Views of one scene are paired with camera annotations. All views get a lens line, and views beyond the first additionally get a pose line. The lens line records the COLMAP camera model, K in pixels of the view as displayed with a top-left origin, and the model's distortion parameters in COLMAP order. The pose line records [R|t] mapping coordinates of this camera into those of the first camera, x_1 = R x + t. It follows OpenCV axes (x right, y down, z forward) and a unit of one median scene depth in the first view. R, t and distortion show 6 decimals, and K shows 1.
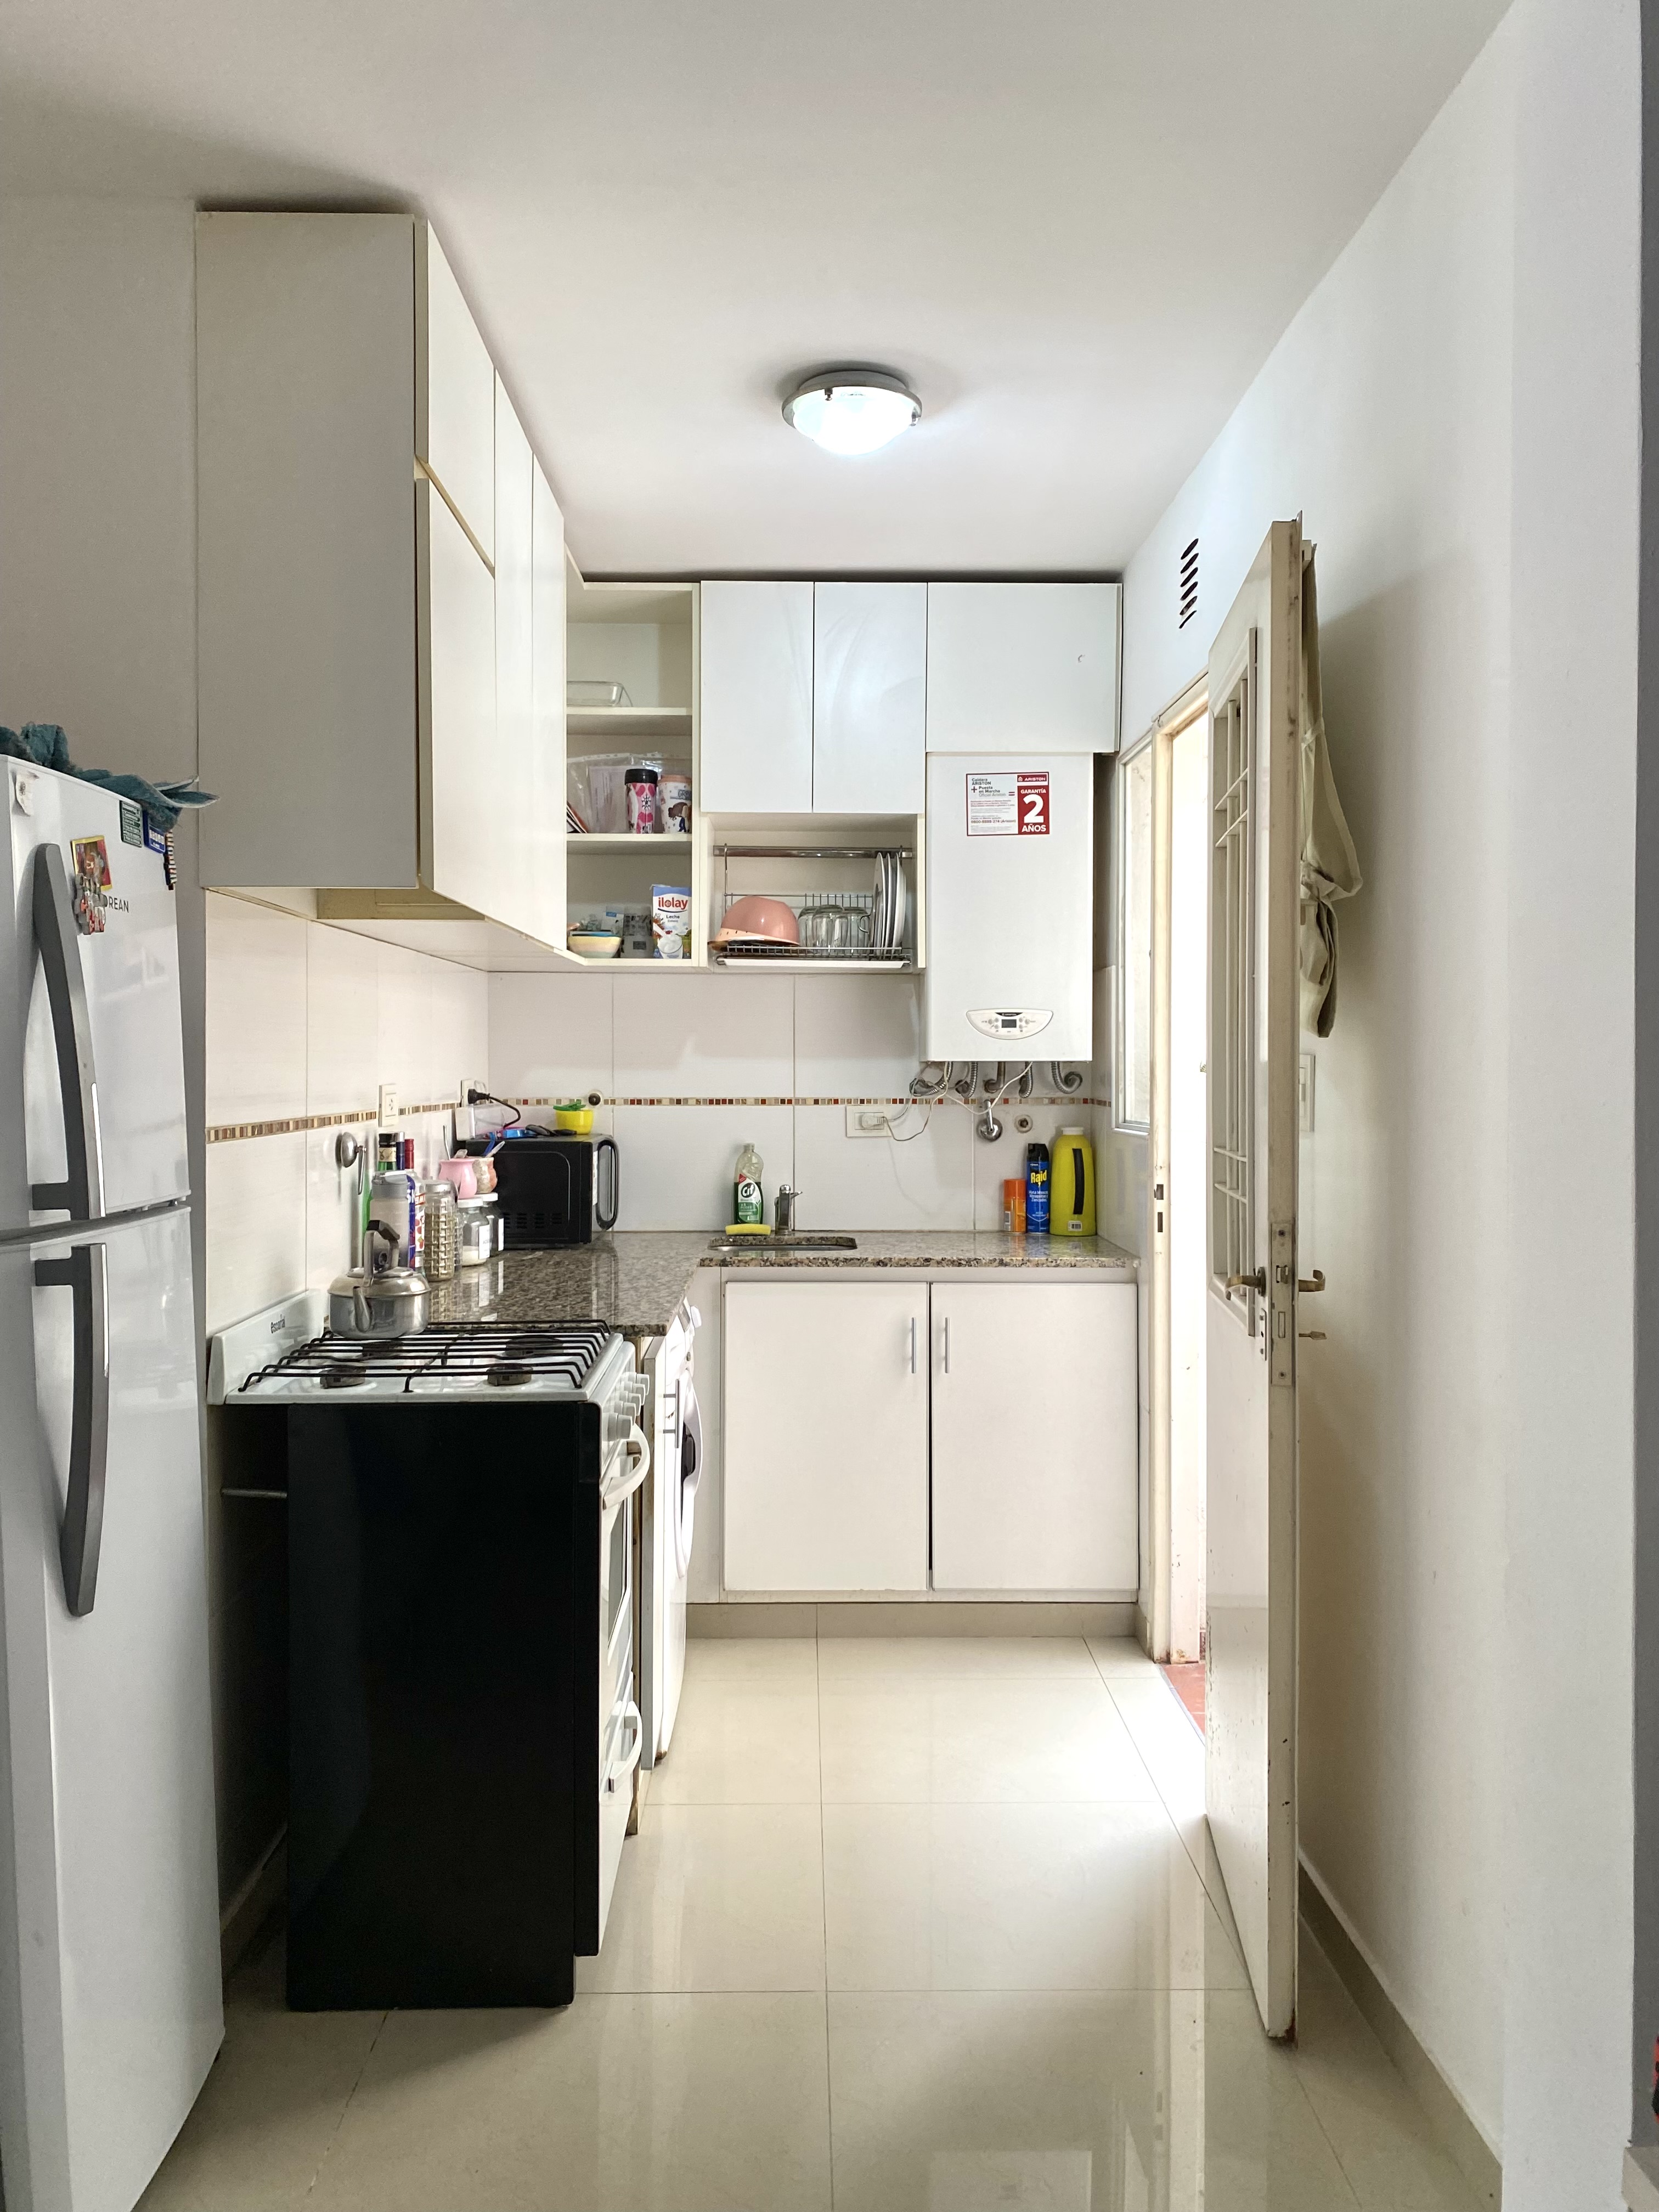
lens RADIAL K [[1724.0, 0, 829.5], [0, 1724.0, 1106.0], [0, 0, 1]] dist [0.114309, 0.000003]
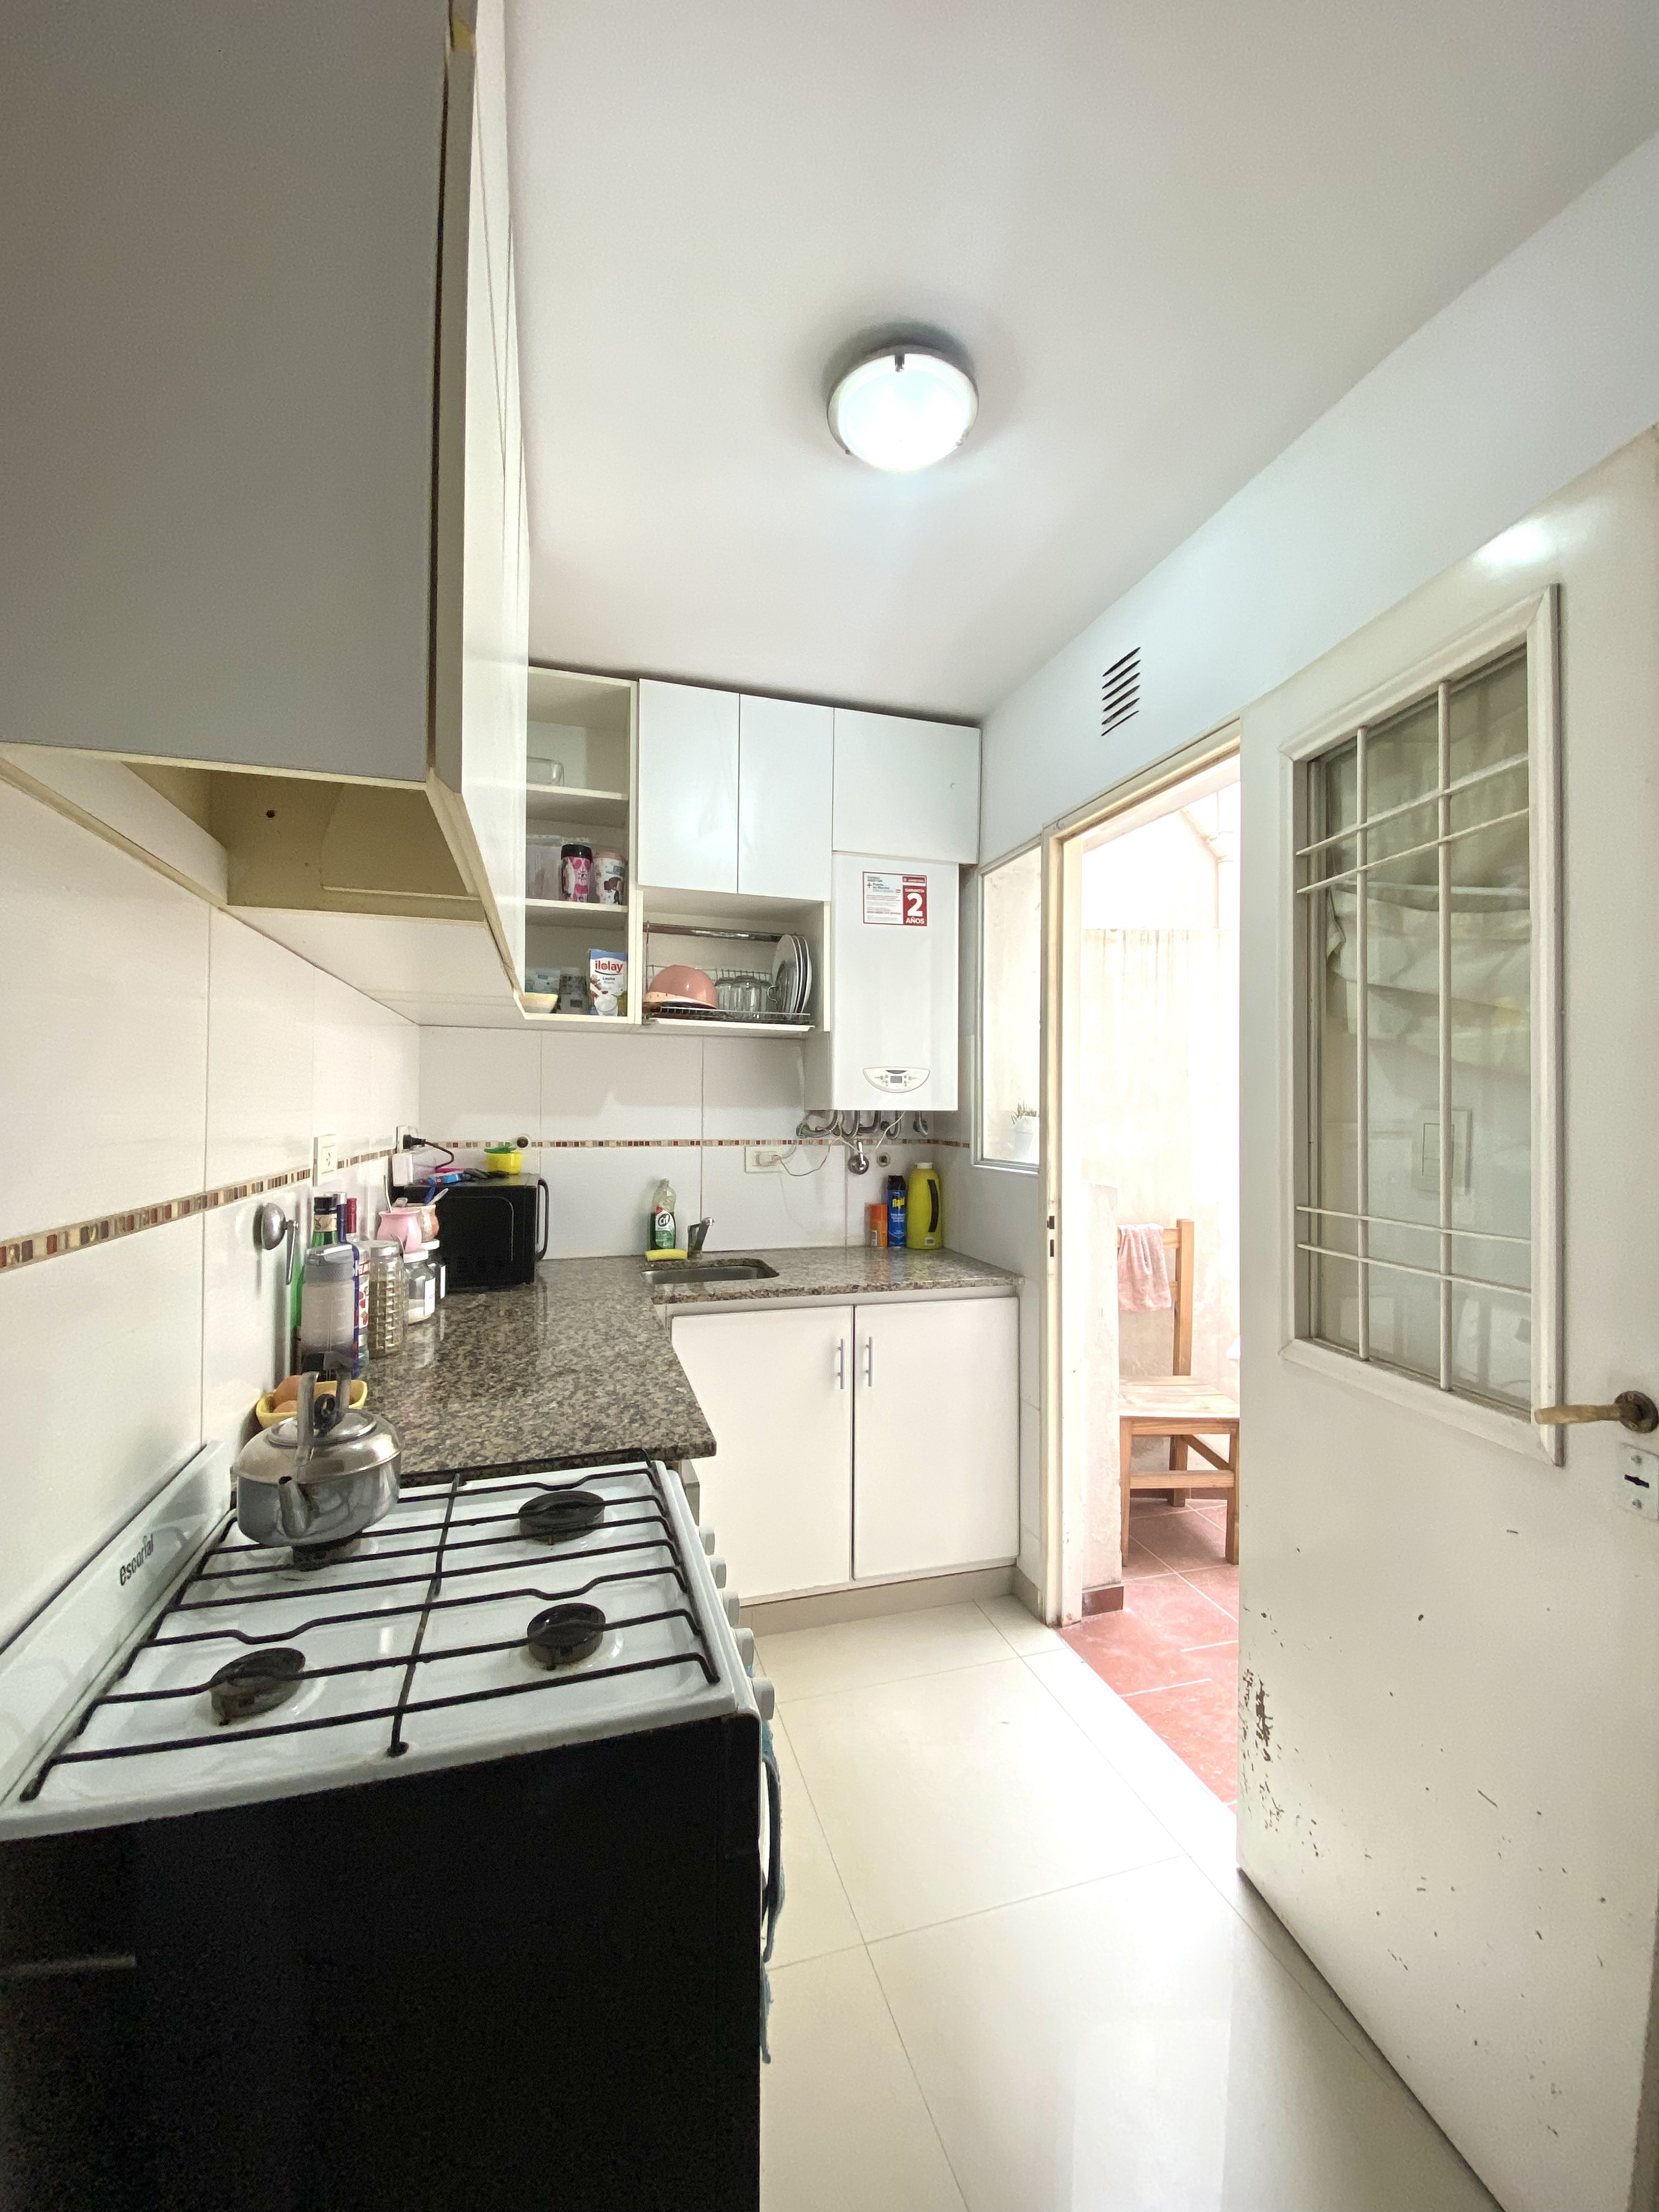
lens RADIAL K [[888.6, 0, 829.5], [0, 888.6, 1106.0], [0, 0, 1]] dist [0.059233, -0.035143]
pose [[0.958881, 0.006968, 0.283723, -0.117427], [0.000238, 0.999678, -0.025356, -0.013292], [-0.283809, 0.024380, 0.958571, 0.415171]]
